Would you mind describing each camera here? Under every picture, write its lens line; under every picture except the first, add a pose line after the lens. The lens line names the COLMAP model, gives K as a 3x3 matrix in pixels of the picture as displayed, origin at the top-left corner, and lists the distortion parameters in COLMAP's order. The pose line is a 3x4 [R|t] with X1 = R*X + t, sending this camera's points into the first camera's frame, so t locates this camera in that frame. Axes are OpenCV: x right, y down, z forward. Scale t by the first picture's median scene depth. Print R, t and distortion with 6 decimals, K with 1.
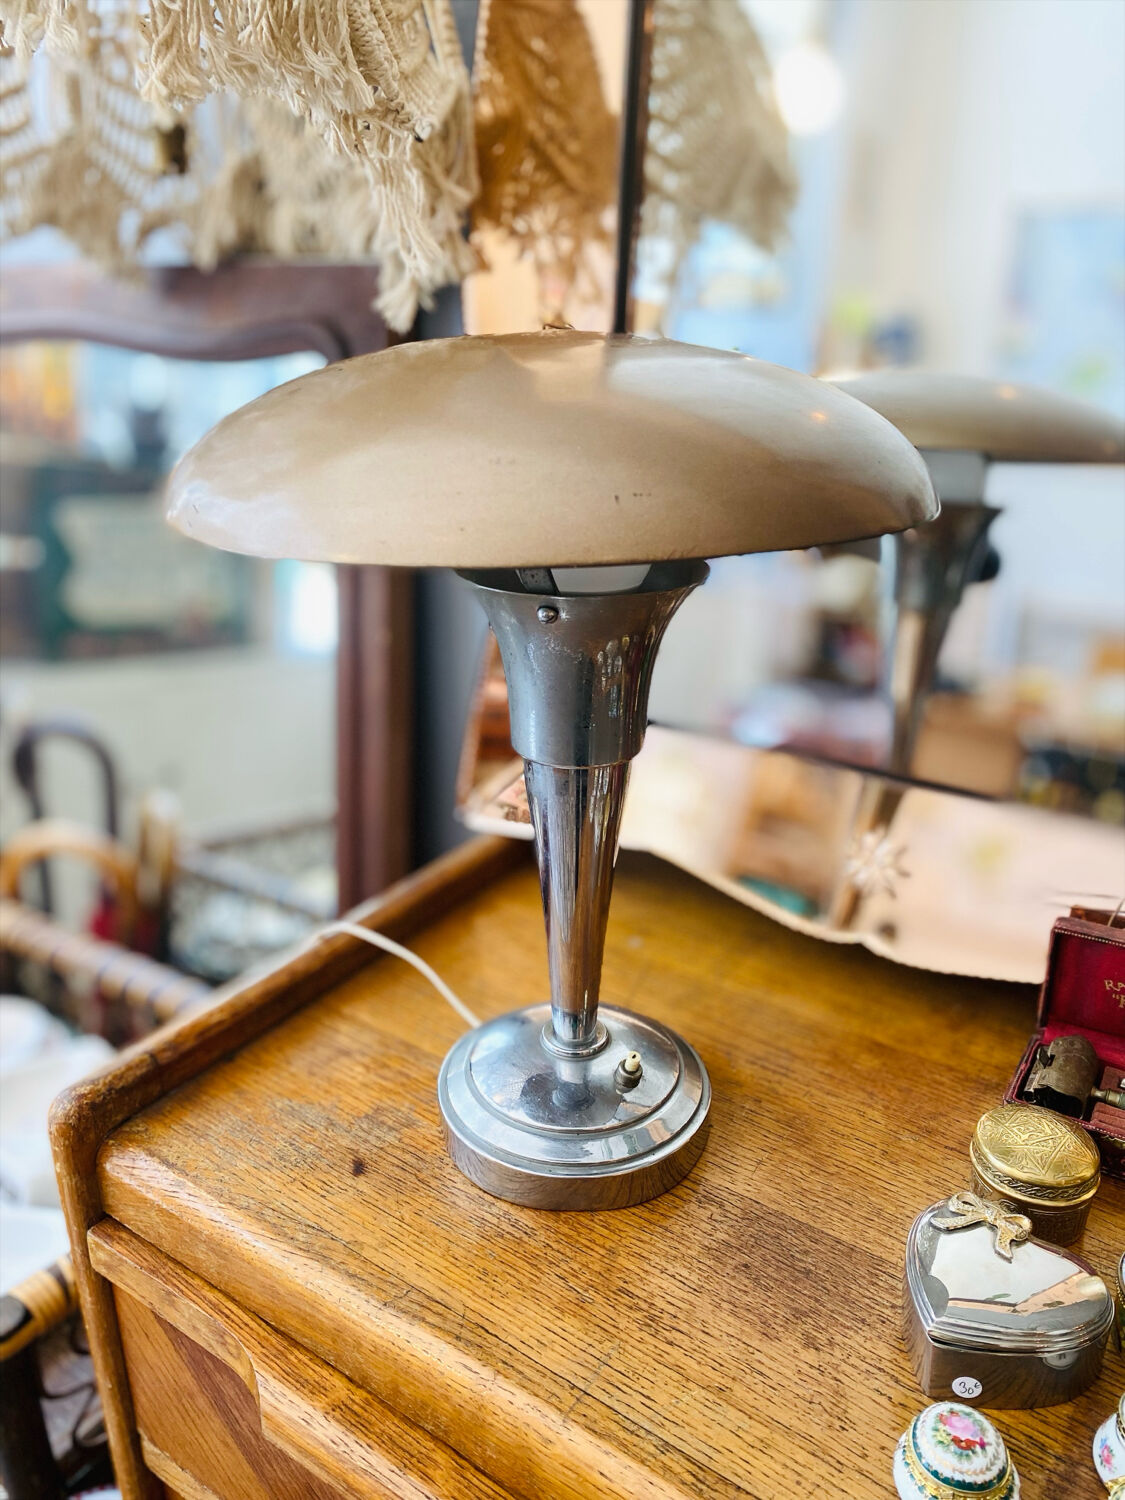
lens RADIAL K [[1160.0, 0, 563.3], [0, 1160.0, 753.1], [0, 0, 1]] dist [0.001123, 0.001830]
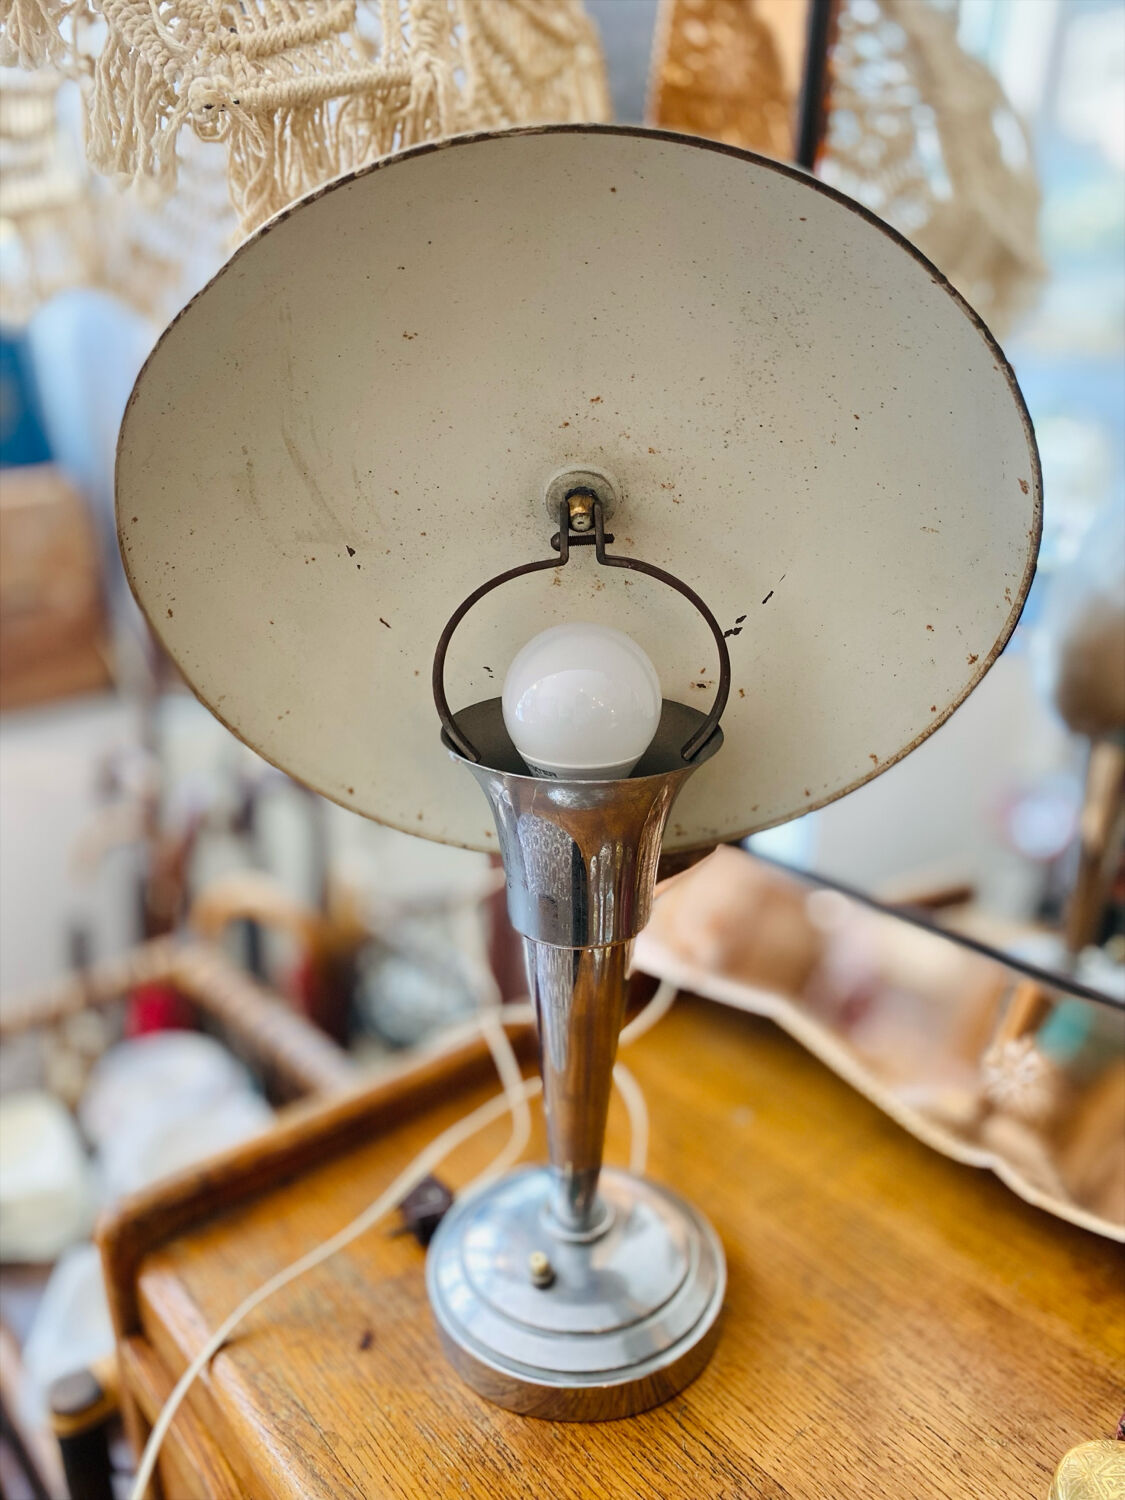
lens RADIAL K [[1160.0, 0, 556.6], [0, 1160.0, 754.6], [0, 0, 1]] dist [0.001123, 0.001830]
pose [[0.962458, 0.081285, -0.258972, 0.178355], [-0.088552, 0.995935, -0.016500, -0.117139], [0.256578, 0.038813, 0.965744, 0.106579]]
